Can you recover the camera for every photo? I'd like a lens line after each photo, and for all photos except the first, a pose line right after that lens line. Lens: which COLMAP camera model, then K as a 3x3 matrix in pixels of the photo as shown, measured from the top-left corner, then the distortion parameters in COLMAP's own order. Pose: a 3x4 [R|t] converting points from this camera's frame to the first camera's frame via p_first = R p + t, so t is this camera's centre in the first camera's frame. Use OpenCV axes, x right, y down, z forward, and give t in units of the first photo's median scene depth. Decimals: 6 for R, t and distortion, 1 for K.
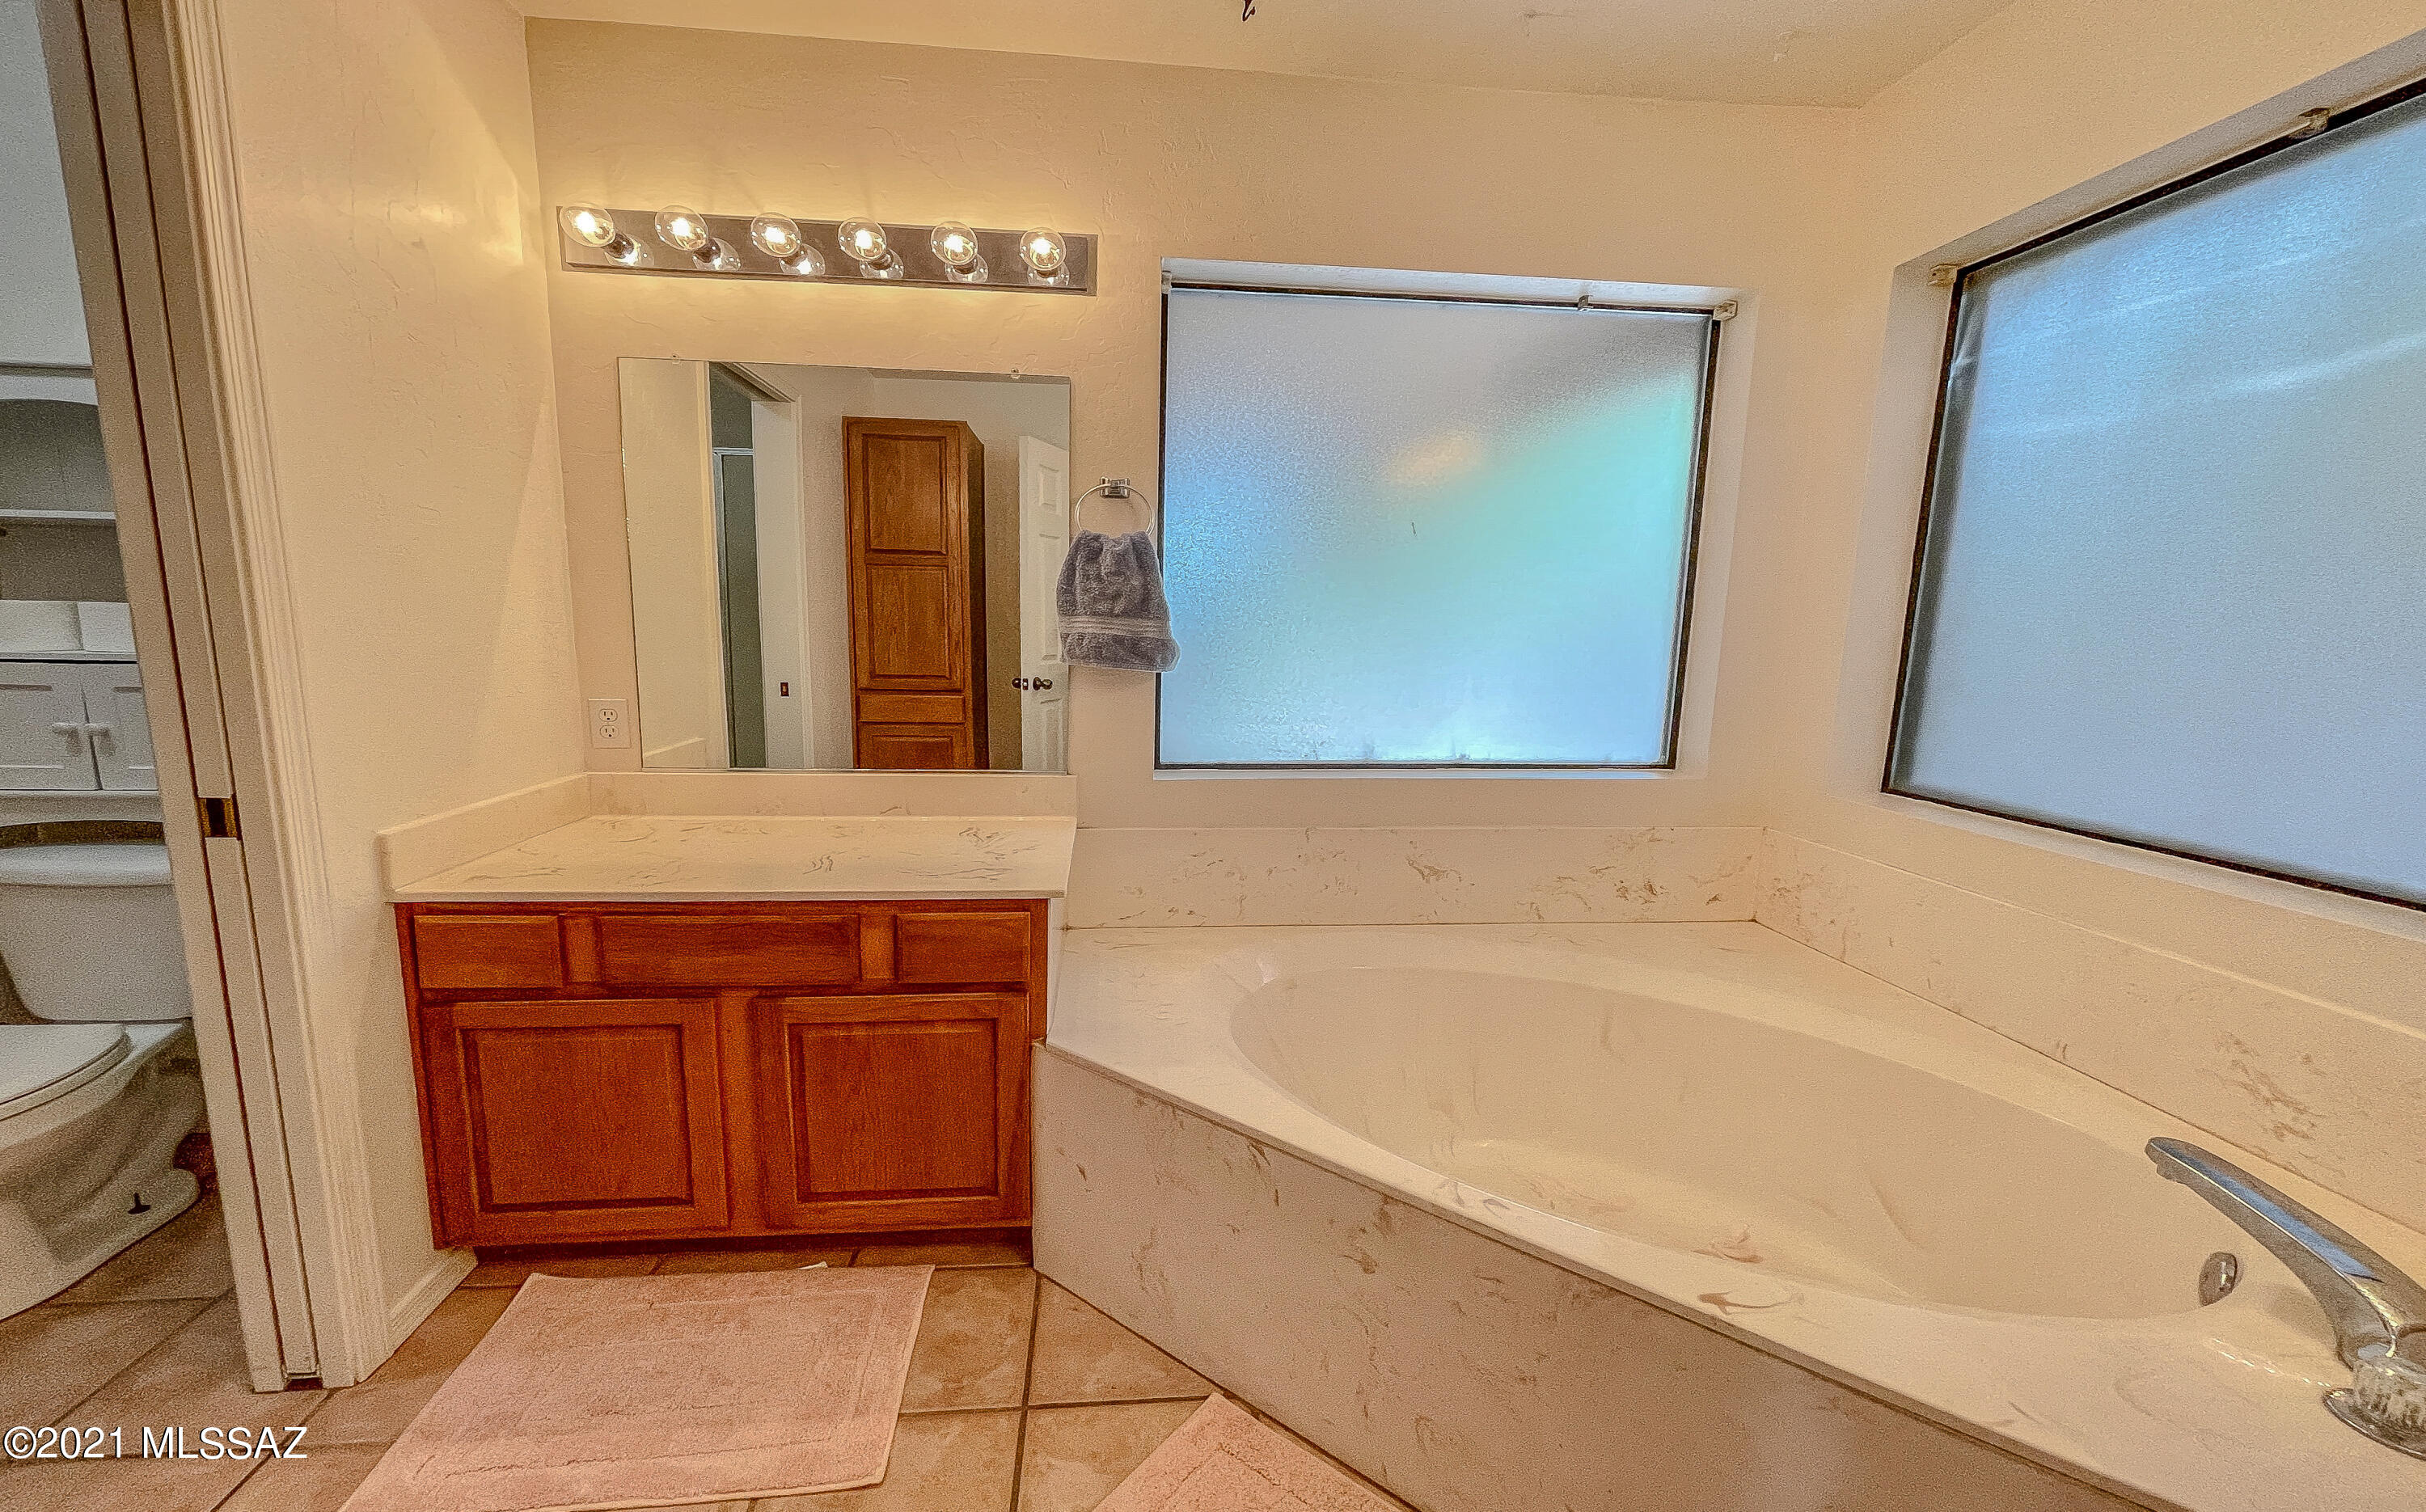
lens RADIAL K [[982.8, 0, 1213.0], [0, 982.8, 756.0], [0, 0, 1]] dist [0.001575, 0.000005]
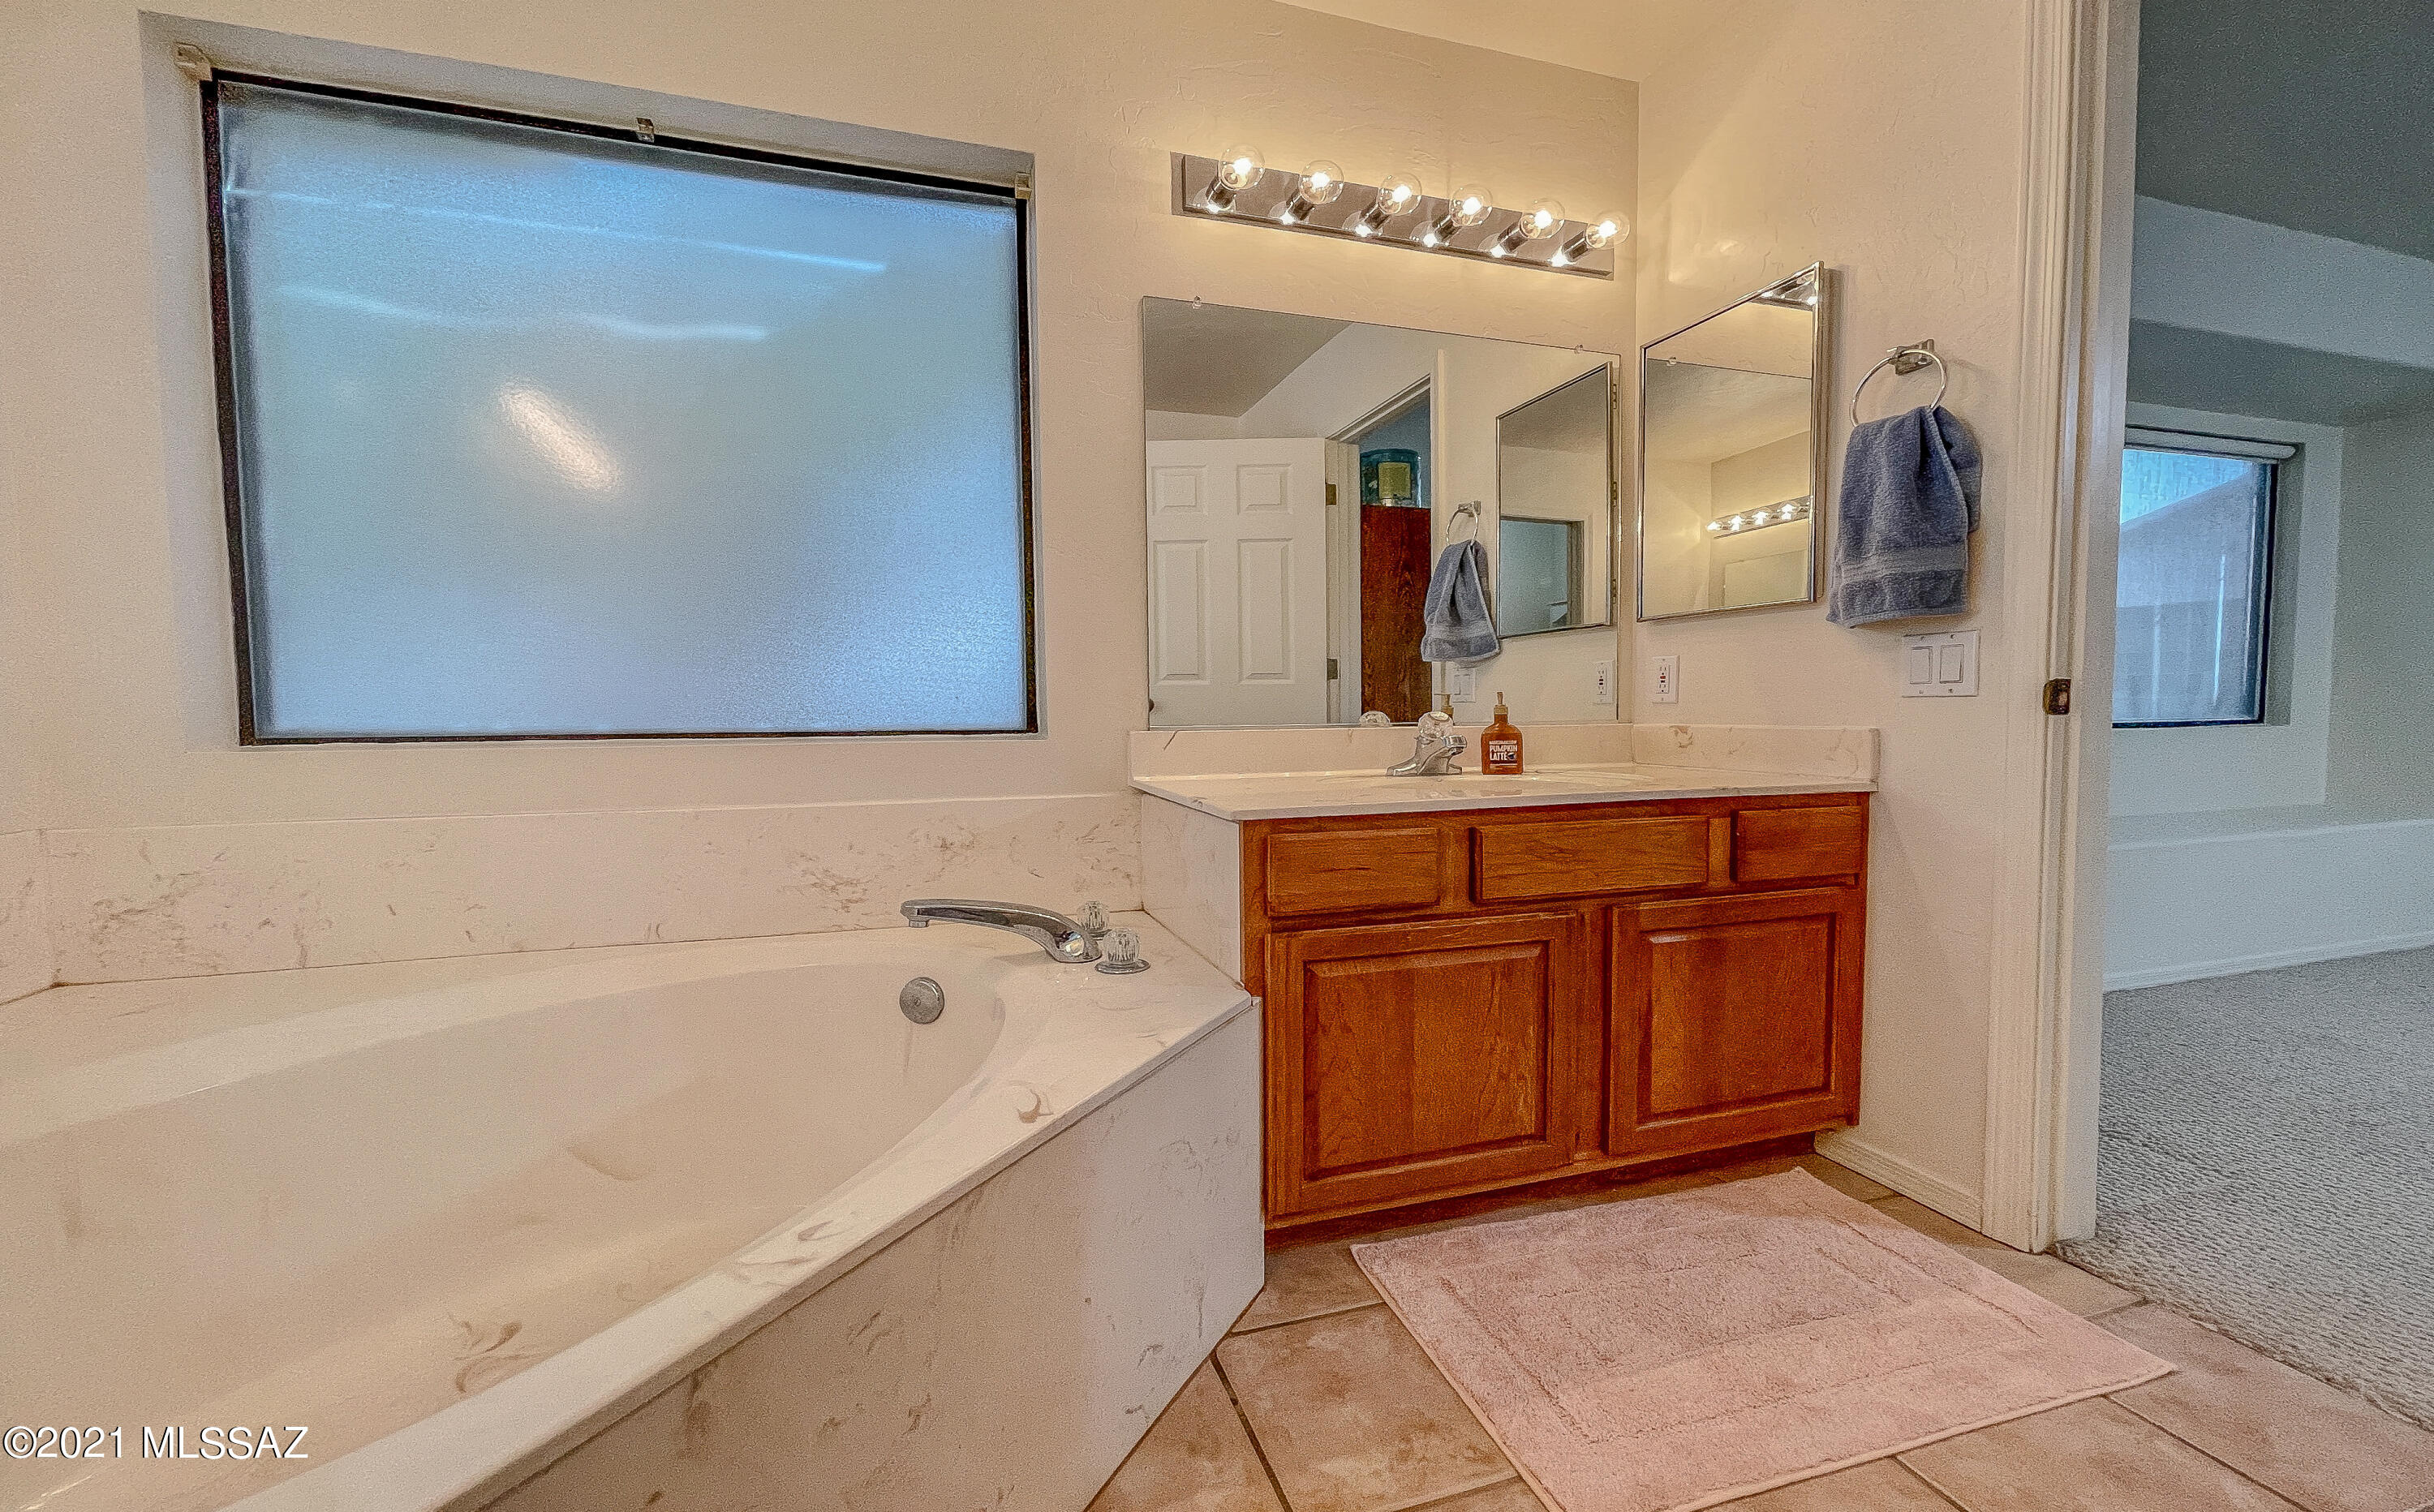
lens RADIAL K [[997.1, 0, 1220.4], [0, 997.1, 740.1], [0, 0, 1]] dist [-0.000740, -0.000343]
pose [[-0.208183, -0.051773, 0.976719, -0.281869], [0.133669, 0.987723, 0.080848, 0.102263], [-0.968913, 0.147388, -0.198707, 0.643050]]
